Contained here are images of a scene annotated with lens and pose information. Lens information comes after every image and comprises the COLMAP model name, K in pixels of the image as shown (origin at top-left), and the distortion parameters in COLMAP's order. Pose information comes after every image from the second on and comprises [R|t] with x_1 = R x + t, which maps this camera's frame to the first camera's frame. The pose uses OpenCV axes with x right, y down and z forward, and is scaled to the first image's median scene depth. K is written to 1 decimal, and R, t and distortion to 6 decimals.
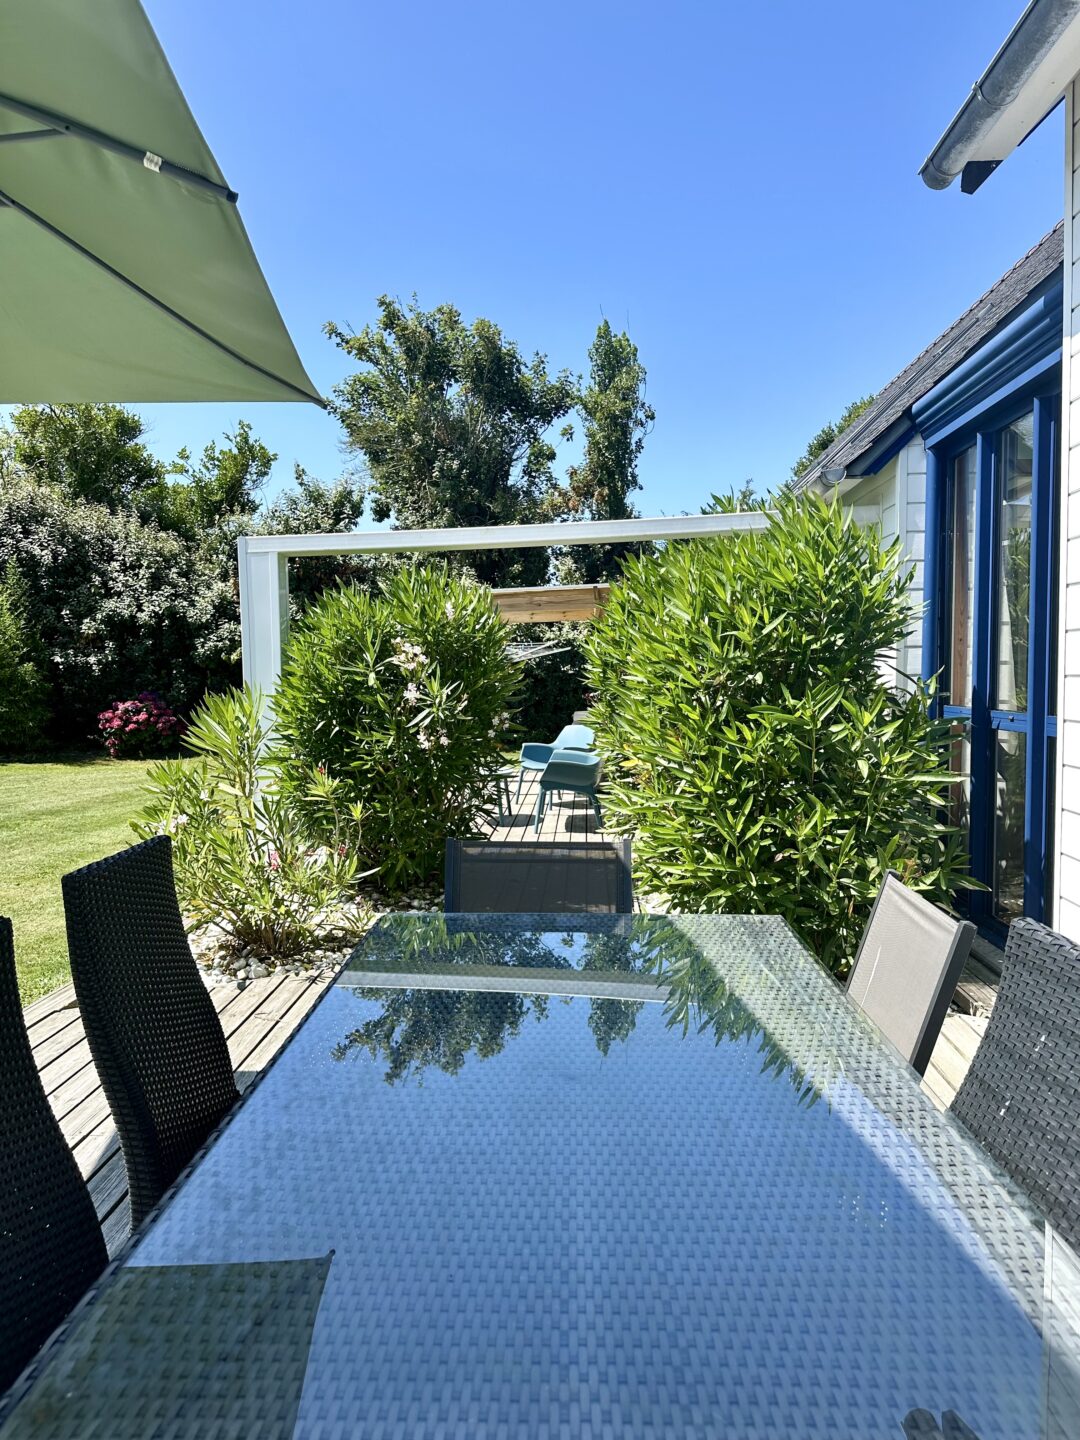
lens RADIAL K [[1024.3, 0, 540.0], [0, 1024.3, 720.0], [0, 0, 1]] dist [0.020579, -0.003513]
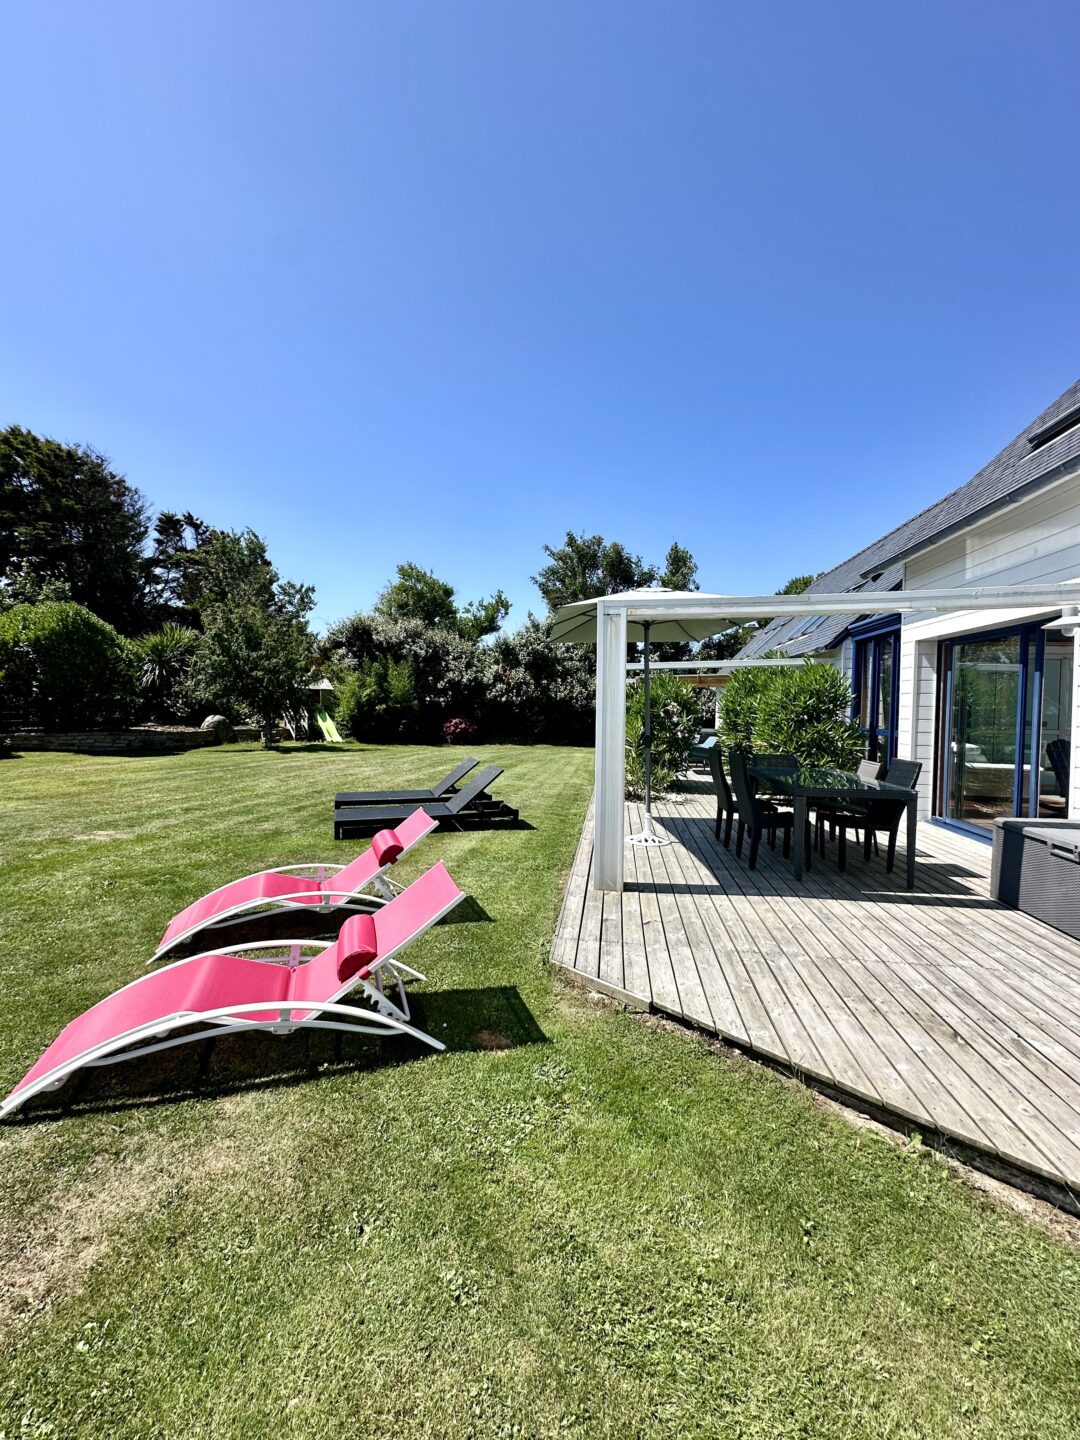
lens RADIAL K [[578.1, 0, 540.0], [0, 578.1, 720.0], [0, 0, 1]] dist [0.000917, 0.000016]
pose [[0.996015, 0.023880, -0.085933, -0.114702], [-0.025868, 0.999421, -0.022096, 0.007449], [0.085356, 0.024231, 0.996056, -0.224316]]
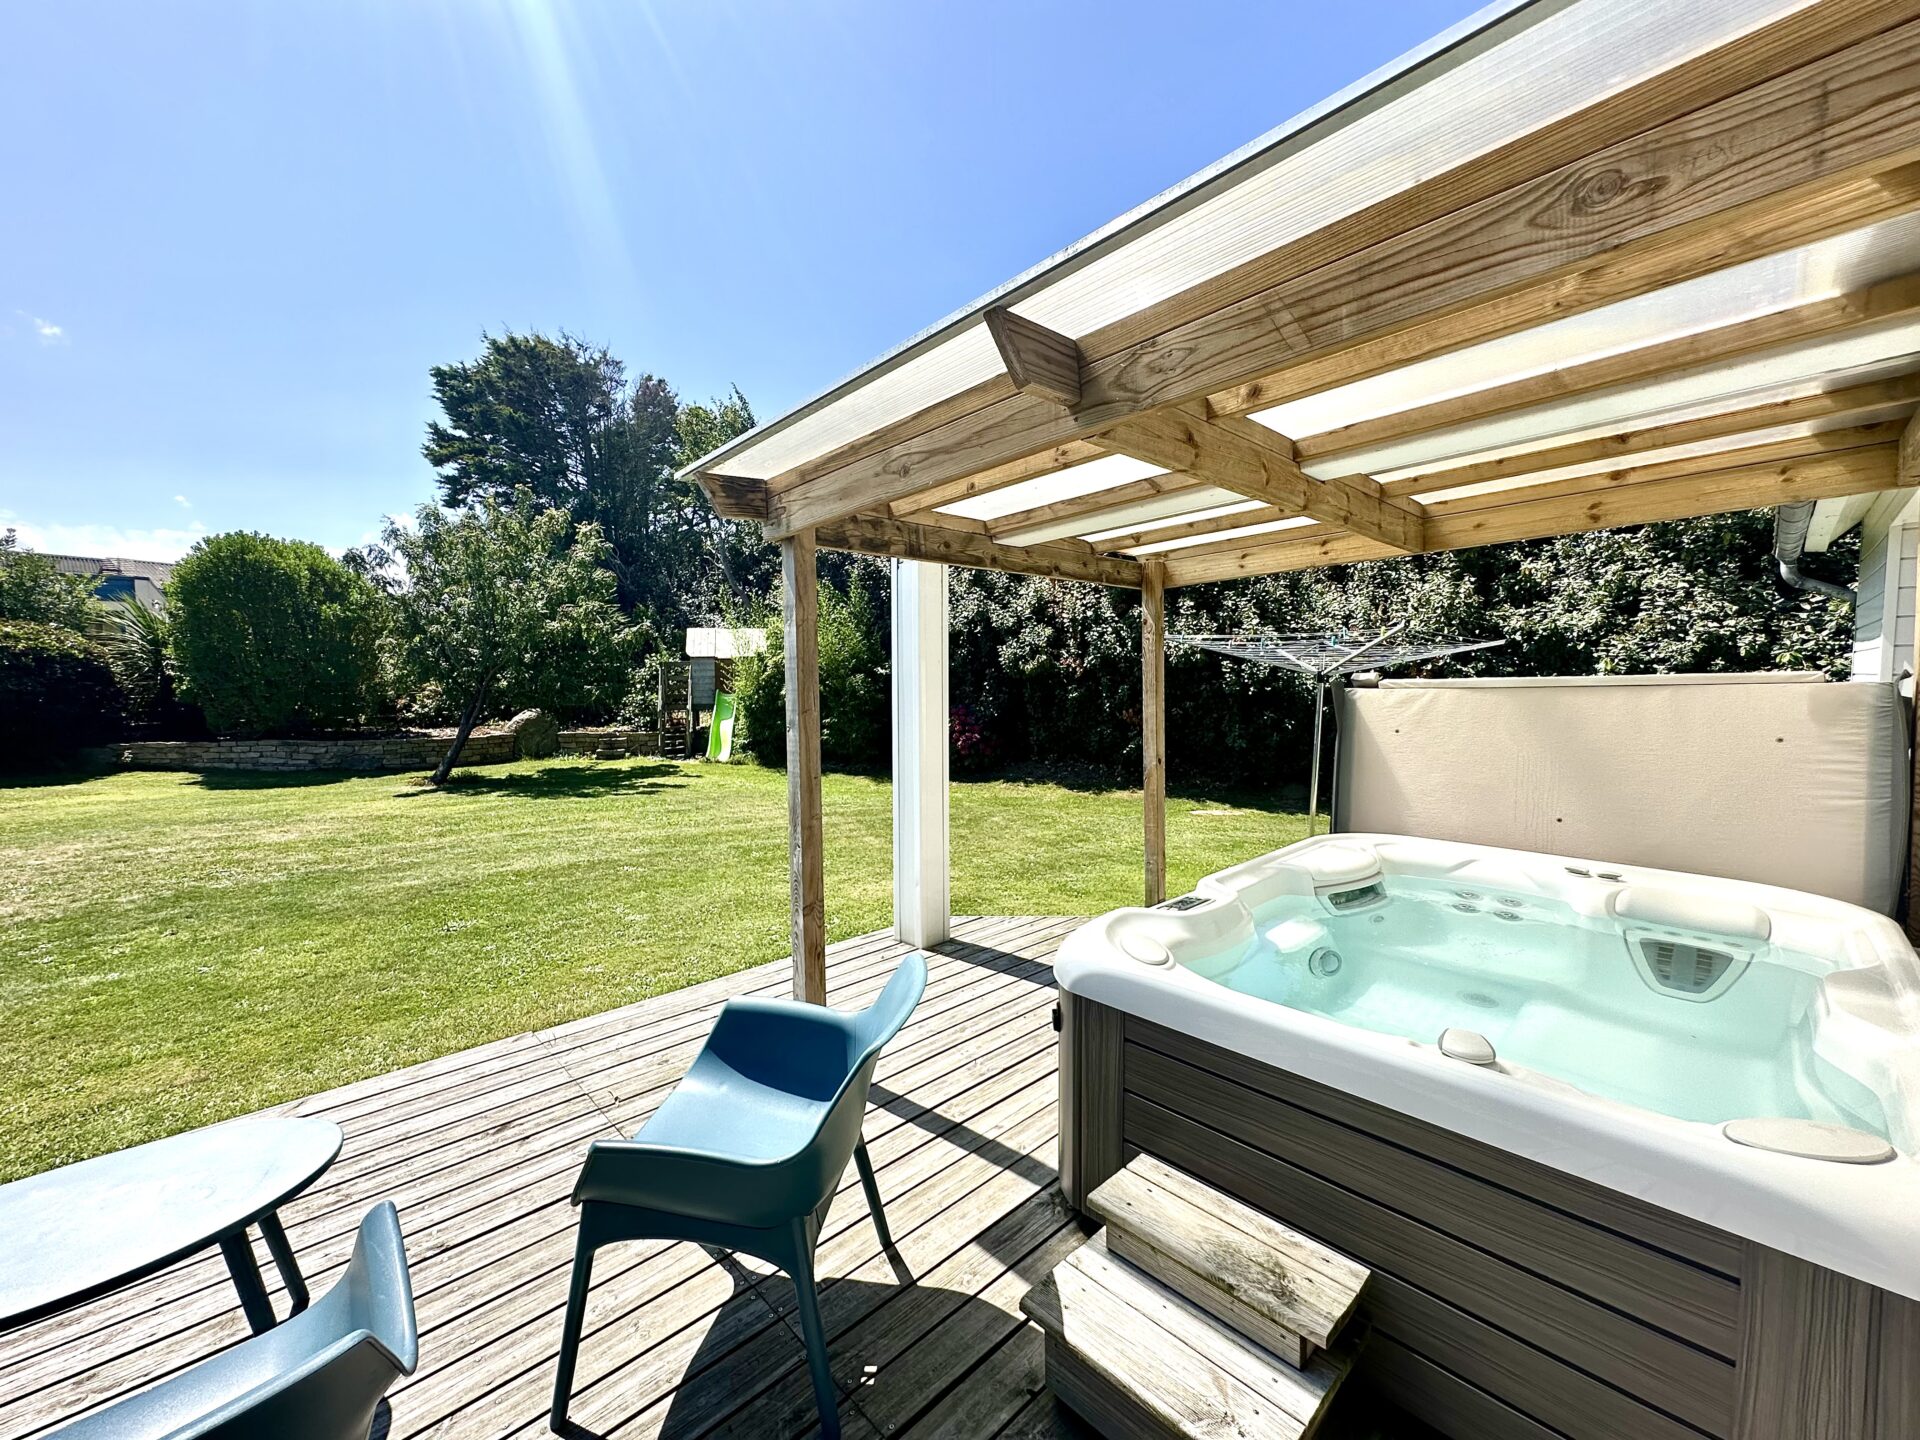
lens RADIAL K [[748.6, 0, 960.0], [0, 748.6, 720.0], [0, 0, 1]] dist [-0.000661, 0.000114]
pose [[0.714441, 0.043016, -0.698372, 0.084838], [-0.030120, 0.999074, 0.030725, -0.034998], [0.699047, -0.000916, 0.715075, 0.528299]]
